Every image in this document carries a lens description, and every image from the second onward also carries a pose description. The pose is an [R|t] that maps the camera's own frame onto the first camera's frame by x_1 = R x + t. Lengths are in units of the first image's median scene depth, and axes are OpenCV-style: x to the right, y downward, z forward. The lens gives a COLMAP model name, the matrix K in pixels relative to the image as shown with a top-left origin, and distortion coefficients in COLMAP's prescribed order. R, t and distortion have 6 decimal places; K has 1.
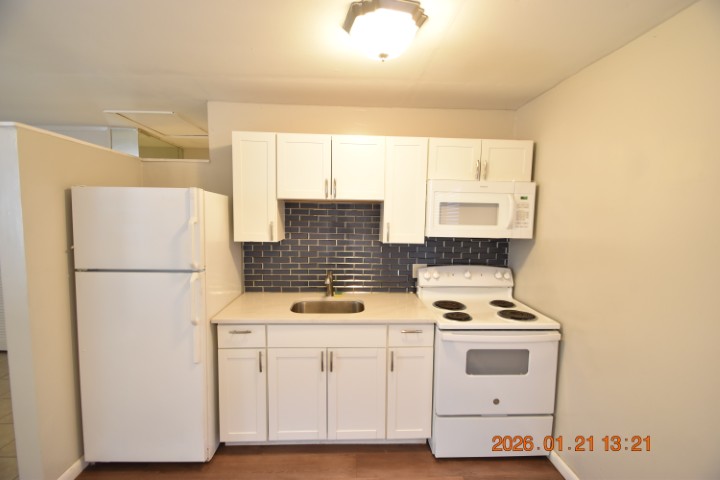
lens RADIAL K [[314.8, 0, 357.6], [0, 314.8, 243.2], [0, 0, 1]] dist [0.010055, -0.011779]
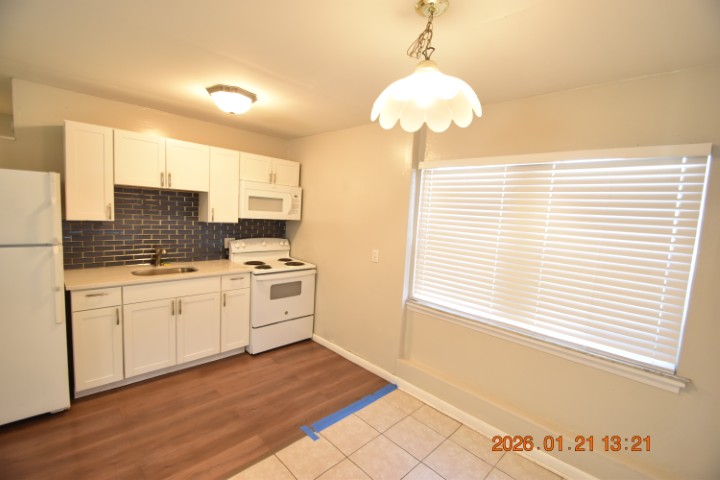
lens RADIAL K [[314.8, 0, 359.2], [0, 314.8, 243.7], [0, 0, 1]] dist [0.010055, -0.011779]
pose [[0.734375, -0.041812, 0.677455, -0.394568], [0.010842, 0.998696, 0.049886, 0.032502], [-0.678657, -0.029290, 0.733871, -0.500459]]
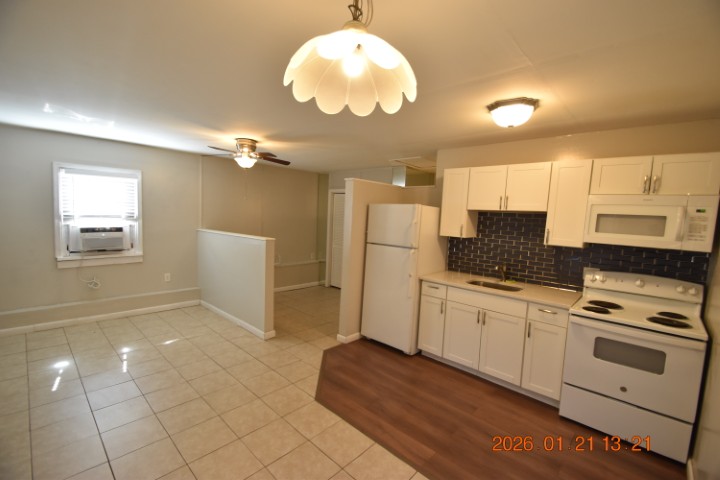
lens RADIAL K [[314.8, 0, 360.4], [0, 314.8, 244.4], [0, 0, 1]] dist [0.010055, -0.011779]
pose [[0.705620, 0.084519, -0.703532, 0.478511], [-0.098879, 0.994891, 0.020349, 0.048363], [0.701658, 0.055206, 0.710372, -0.456077]]
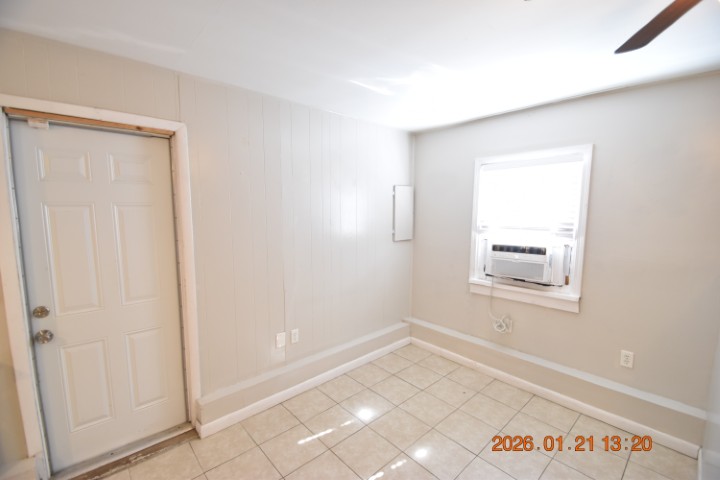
lens RADIAL K [[314.8, 0, 358.4], [0, 314.8, 245.4], [0, 0, 1]] dist [0.010055, -0.011779]
pose [[-0.764888, 0.061149, -0.641254, -0.682804], [-0.071987, 0.981134, 0.179424, -0.040261], [0.640128, 0.183401, -0.746056, 0.326467]]
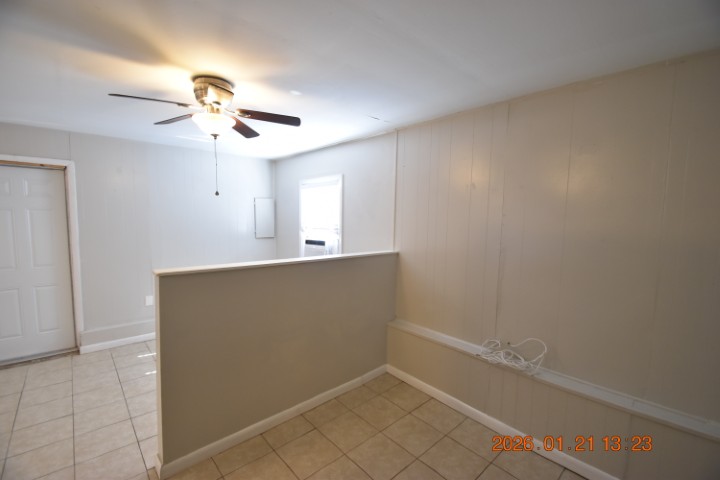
lens RADIAL K [[314.8, 0, 358.3], [0, 314.8, 245.4], [0, 0, 1]] dist [0.010055, -0.011779]
pose [[-0.765726, 0.035047, -0.642212, -0.971895], [-0.082783, 0.984838, 0.152449, -0.131893], [0.637818, 0.169898, -0.751215, 1.359428]]
